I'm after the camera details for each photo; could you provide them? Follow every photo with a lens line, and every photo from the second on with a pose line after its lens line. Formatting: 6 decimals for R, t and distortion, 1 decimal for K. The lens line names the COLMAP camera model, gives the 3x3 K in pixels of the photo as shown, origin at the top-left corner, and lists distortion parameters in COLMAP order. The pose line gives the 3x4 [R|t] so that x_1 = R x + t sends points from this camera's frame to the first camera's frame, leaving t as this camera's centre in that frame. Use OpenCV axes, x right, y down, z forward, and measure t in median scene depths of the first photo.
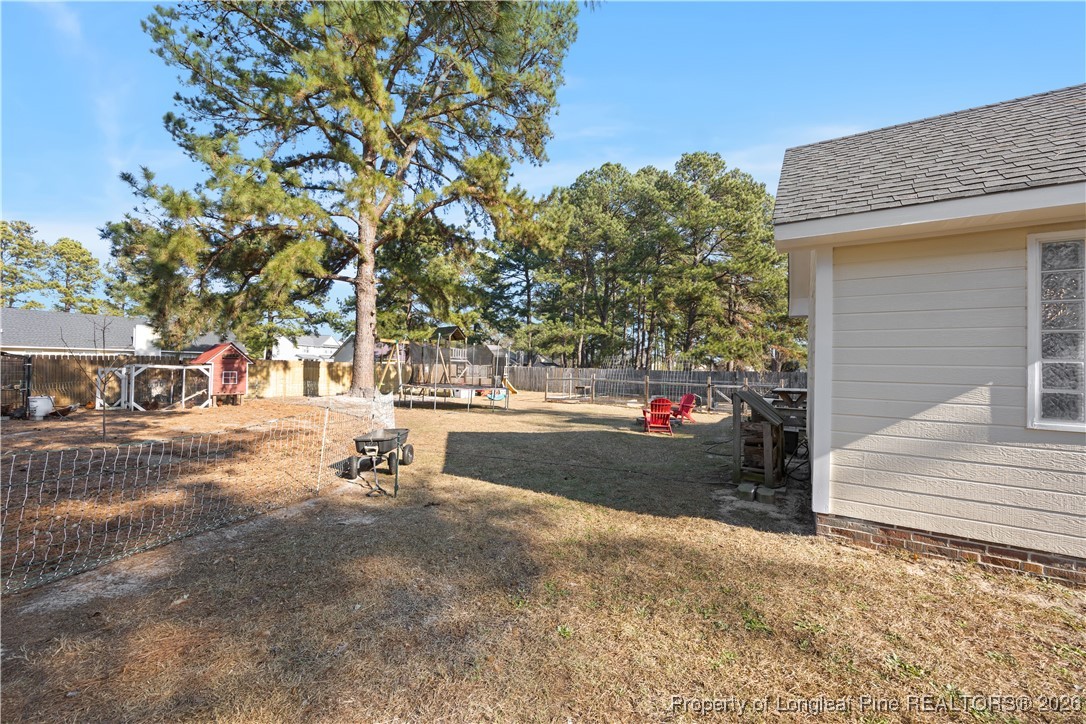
lens RADIAL K [[422.5, 0, 542.5], [0, 422.5, 357.5], [0, 0, 1]] dist [-0.000353, -0.000020]
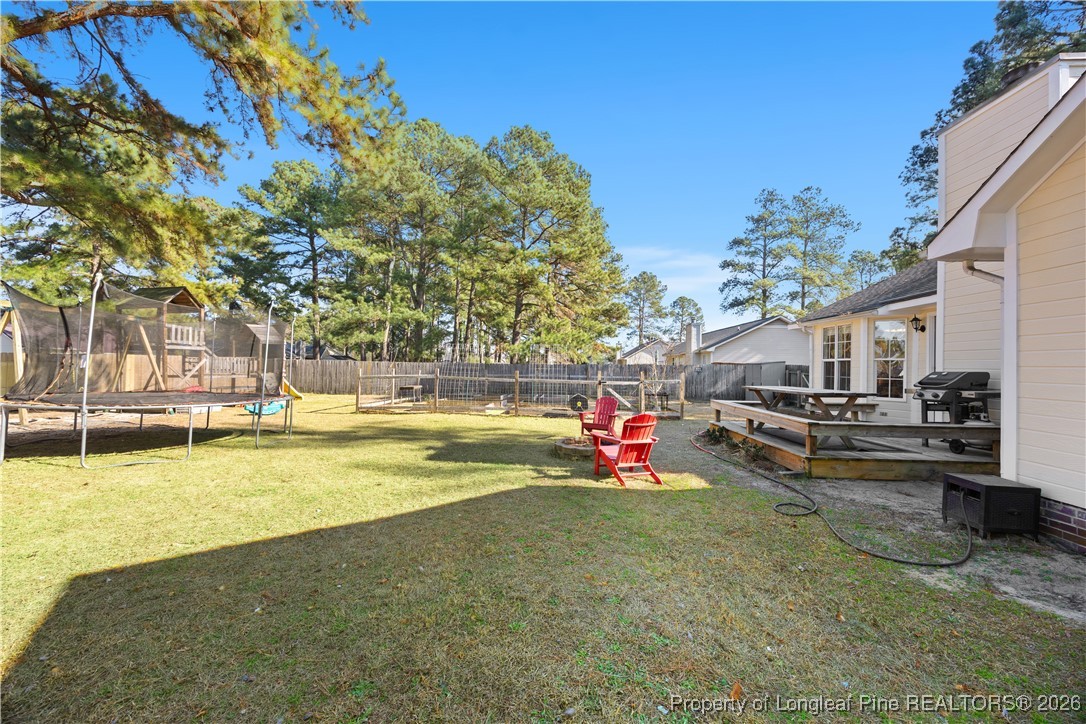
lens RADIAL K [[422.5, 0, 542.5], [0, 422.5, 357.5], [0, 0, 1]] dist [-0.000353, -0.000020]
pose [[0.890256, 0.000169, 0.455461, -0.017808], [-0.006001, 0.999917, 0.011358, 0.005714], [-0.455421, -0.012844, 0.890183, 0.156398]]
